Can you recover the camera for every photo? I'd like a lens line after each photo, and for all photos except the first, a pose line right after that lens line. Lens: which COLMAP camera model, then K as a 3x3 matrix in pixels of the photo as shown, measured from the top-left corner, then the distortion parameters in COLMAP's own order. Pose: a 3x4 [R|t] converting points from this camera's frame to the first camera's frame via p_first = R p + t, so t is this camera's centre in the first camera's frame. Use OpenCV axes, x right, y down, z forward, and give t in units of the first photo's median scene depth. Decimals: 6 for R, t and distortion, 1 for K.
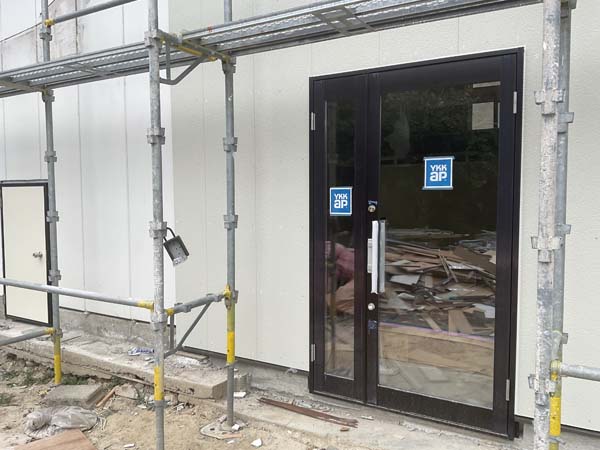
lens RADIAL K [[497.7, 0, 301.0], [0, 497.7, 224.9], [0, 0, 1]] dist [0.043122, -0.084459]
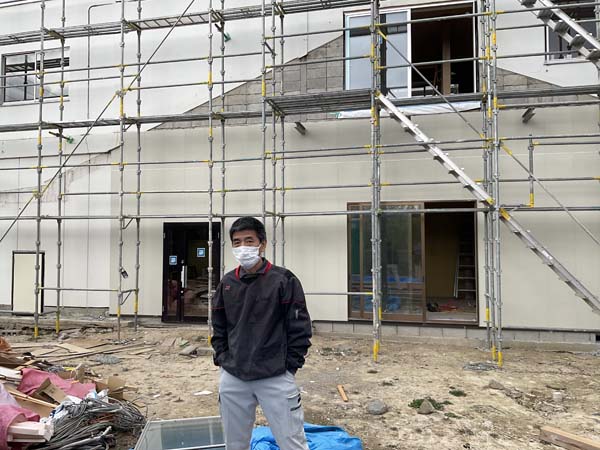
lens RADIAL K [[497.7, 0, 302.8], [0, 497.7, 222.3], [0, 0, 1]] dist [0.043122, -0.084459]
pose [[0.955532, 0.017225, 0.294383, -0.075728], [0.012850, 0.994912, -0.099924, 0.043308], [-0.294606, 0.099263, 0.950449, -2.397572]]
